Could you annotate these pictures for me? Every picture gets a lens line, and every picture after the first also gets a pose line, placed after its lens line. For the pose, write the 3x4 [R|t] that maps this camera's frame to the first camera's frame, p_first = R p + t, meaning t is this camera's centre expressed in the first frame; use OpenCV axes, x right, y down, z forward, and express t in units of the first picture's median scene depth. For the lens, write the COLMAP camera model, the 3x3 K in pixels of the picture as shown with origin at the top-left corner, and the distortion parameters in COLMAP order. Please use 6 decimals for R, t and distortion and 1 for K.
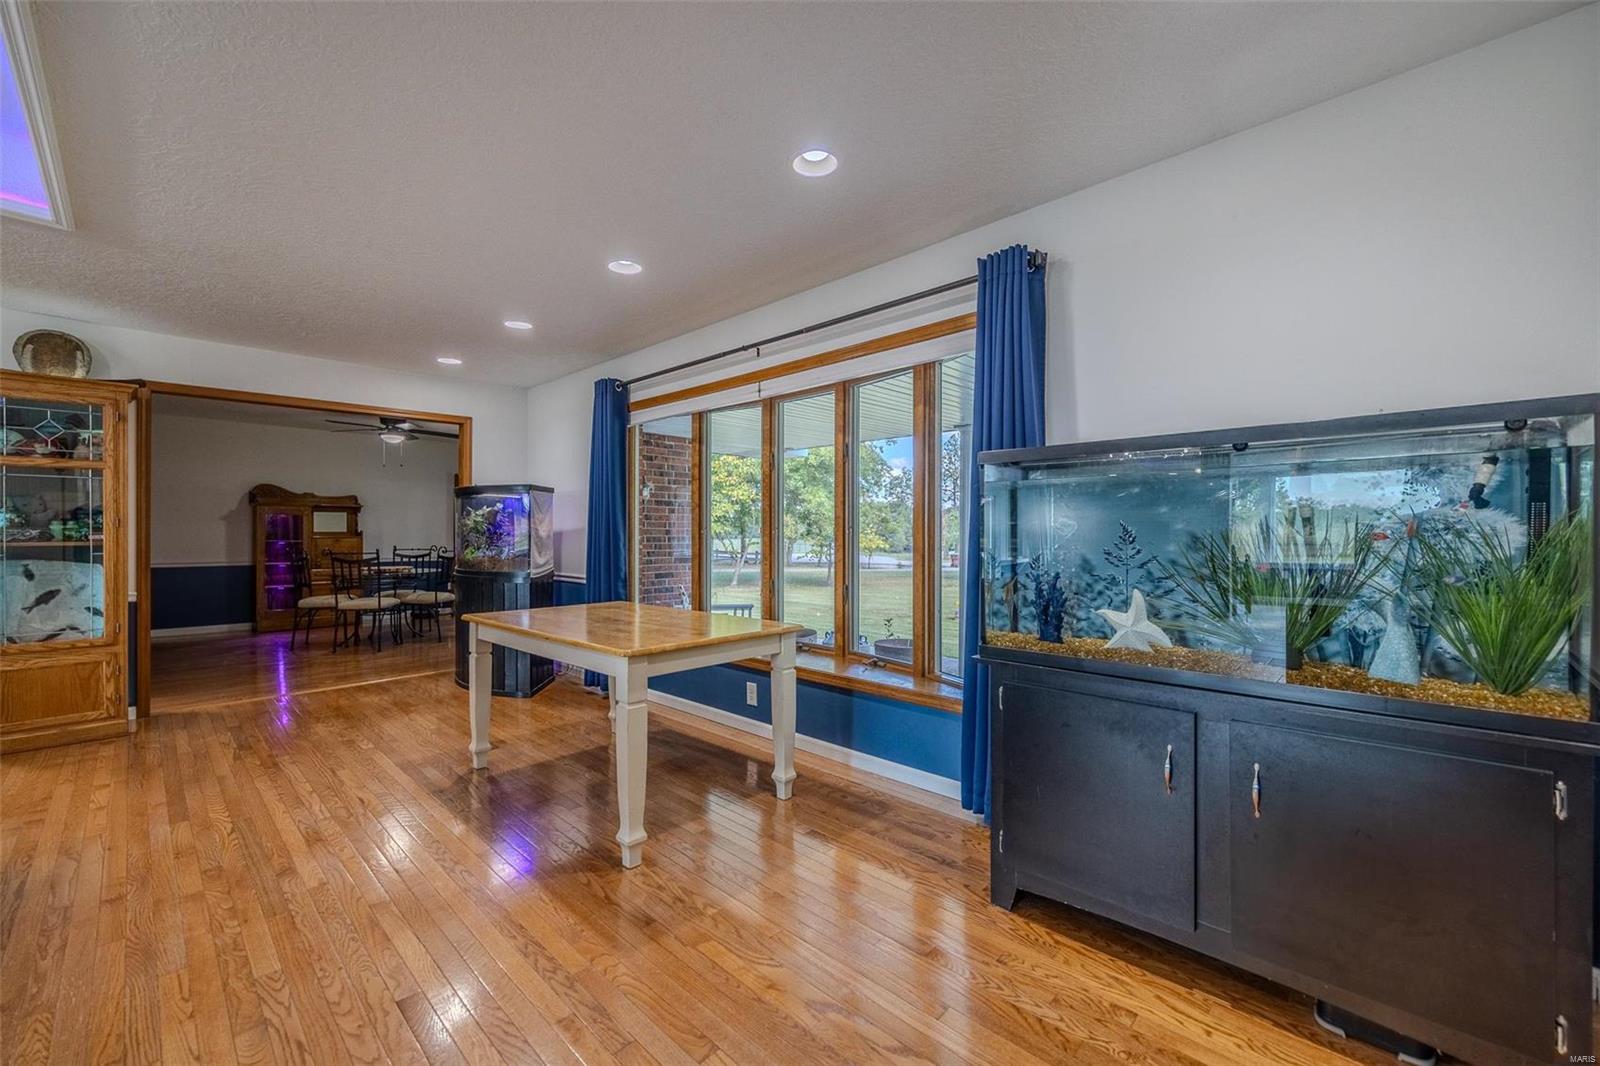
lens RADIAL K [[650.2, 0, 800.0], [0, 650.2, 533.0], [0, 0, 1]] dist [0.014371, -0.004572]
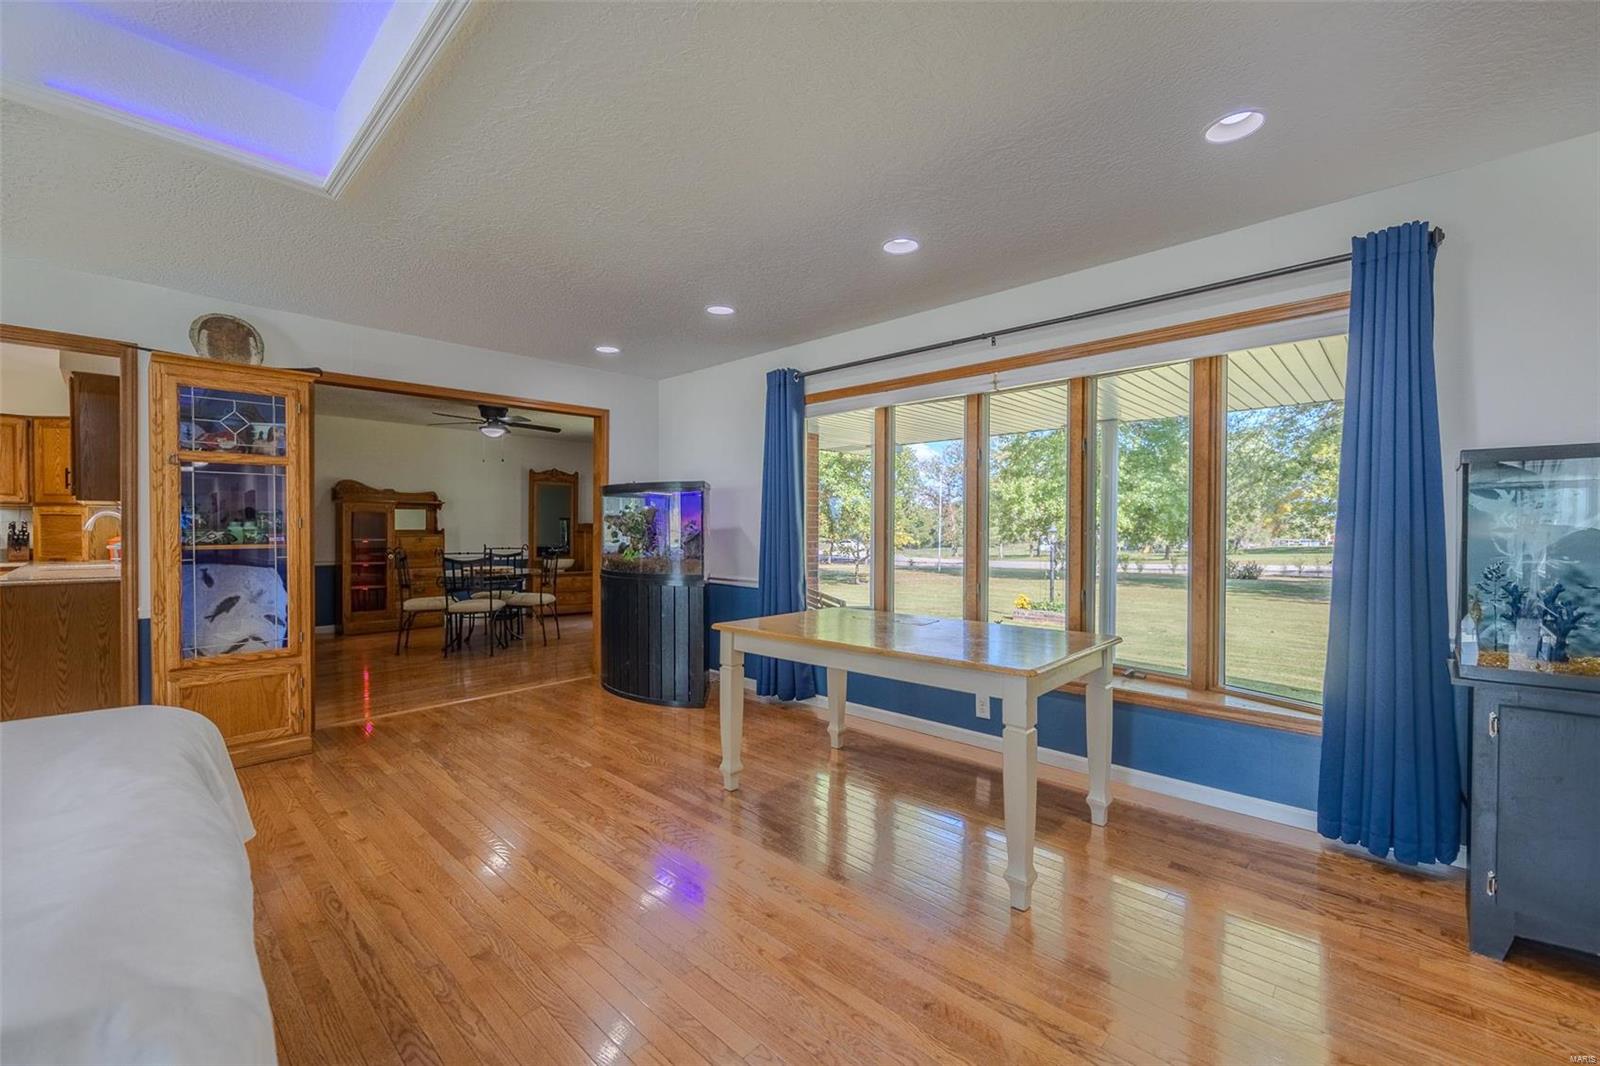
lens RADIAL K [[650.2, 0, 800.0], [0, 650.2, 533.0], [0, 0, 1]] dist [0.014371, -0.004572]
pose [[0.999795, -0.000255, 0.020242, -0.360087], [0.000096, 0.999969, 0.007840, -0.009677], [-0.020244, -0.007837, 0.999764, 0.065968]]
